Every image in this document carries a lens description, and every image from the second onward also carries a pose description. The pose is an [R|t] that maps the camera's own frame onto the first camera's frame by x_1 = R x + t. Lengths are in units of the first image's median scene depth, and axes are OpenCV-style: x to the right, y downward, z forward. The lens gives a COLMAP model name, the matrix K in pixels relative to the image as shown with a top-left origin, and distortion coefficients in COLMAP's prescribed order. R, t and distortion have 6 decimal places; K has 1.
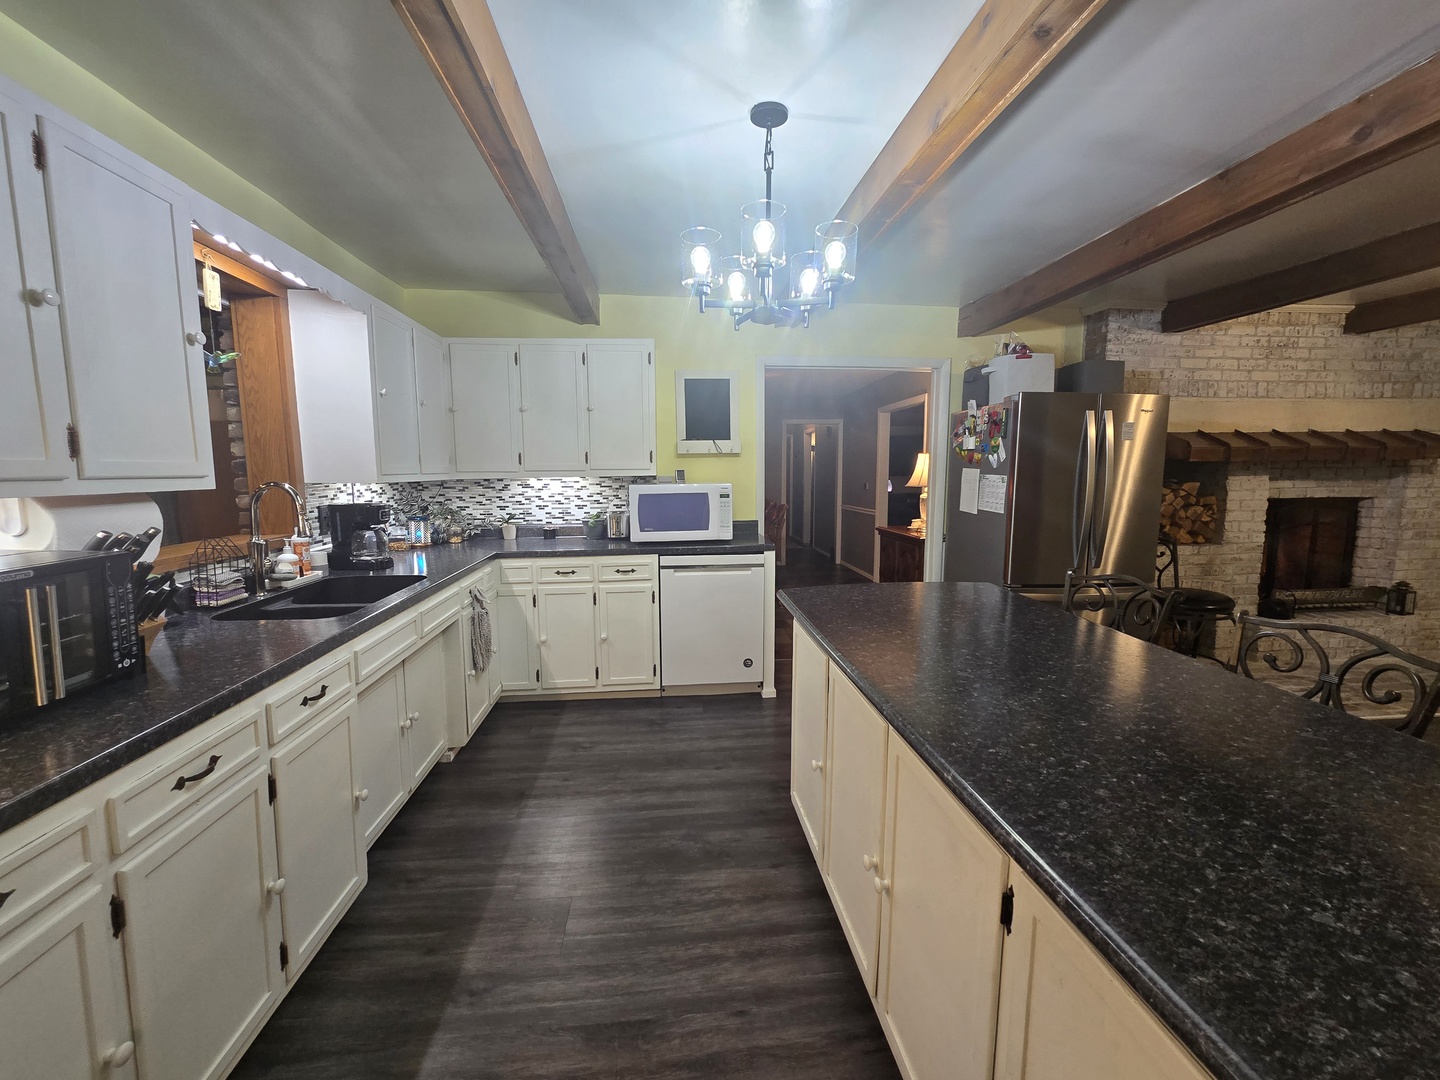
lens RADIAL K [[585.4, 0, 720.0], [0, 585.4, 540.0], [0, 0, 1]] dist [-0.000958, -0.000039]
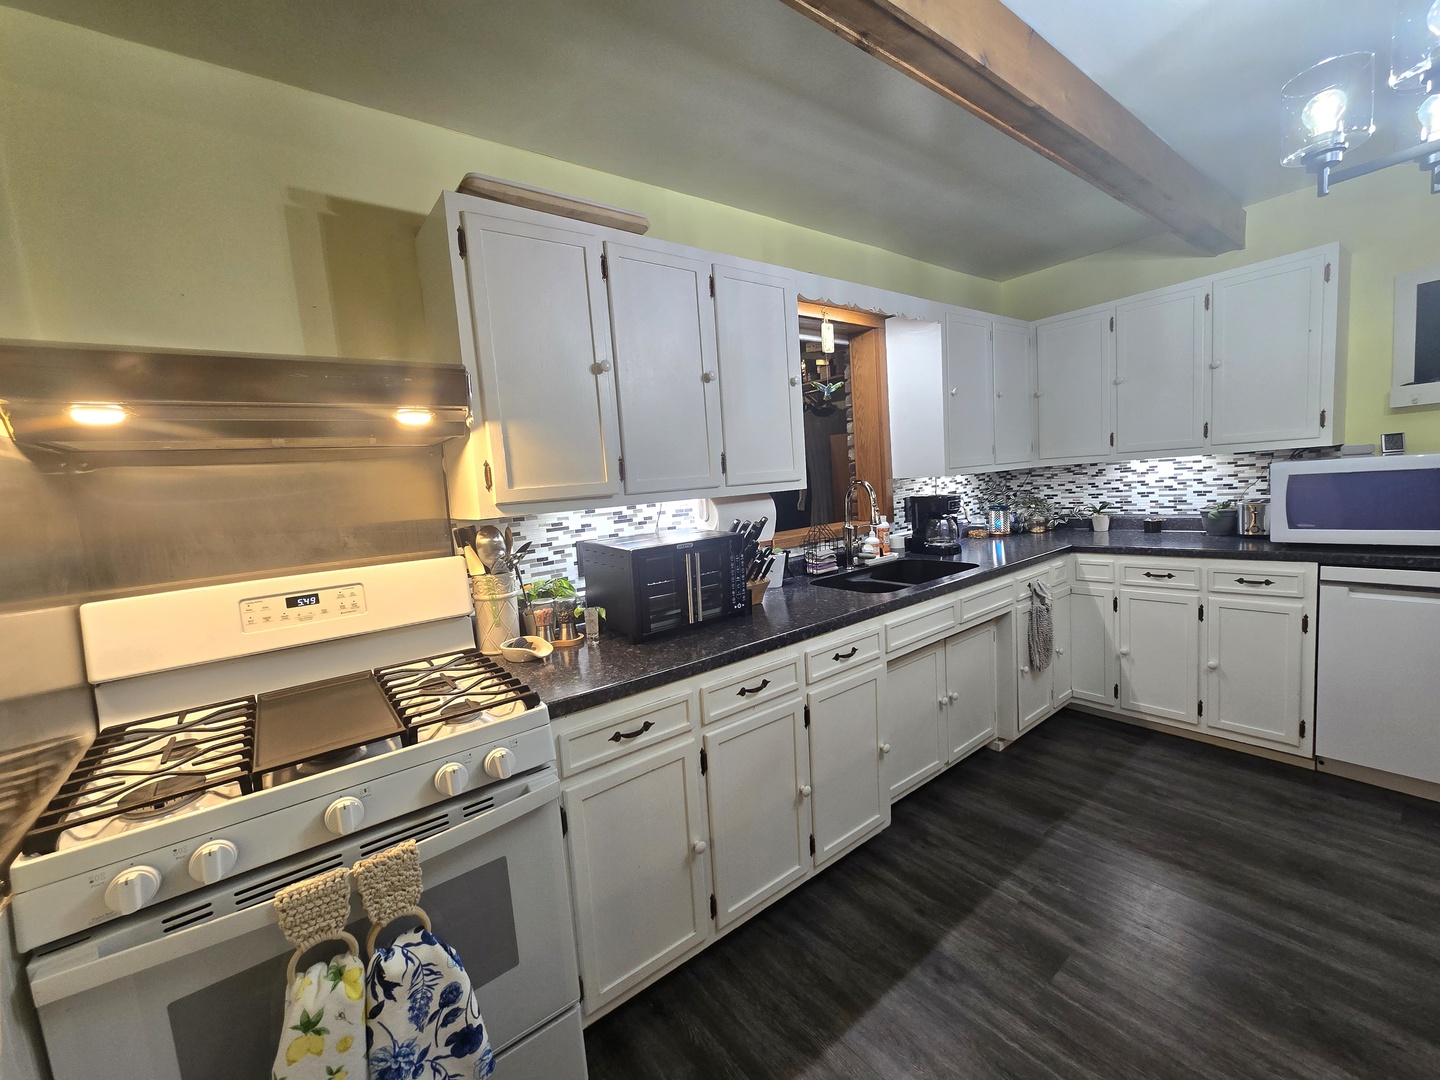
lens RADIAL K [[579.3, 0, 720.0], [0, 579.3, 540.0], [0, 0, 1]] dist [0.000971, 0.003253]
pose [[0.542703, 0.051370, -0.838352, 0.093354], [-0.030359, 0.998675, 0.041542, -0.010049], [0.839376, 0.002907, 0.543544, 0.055337]]
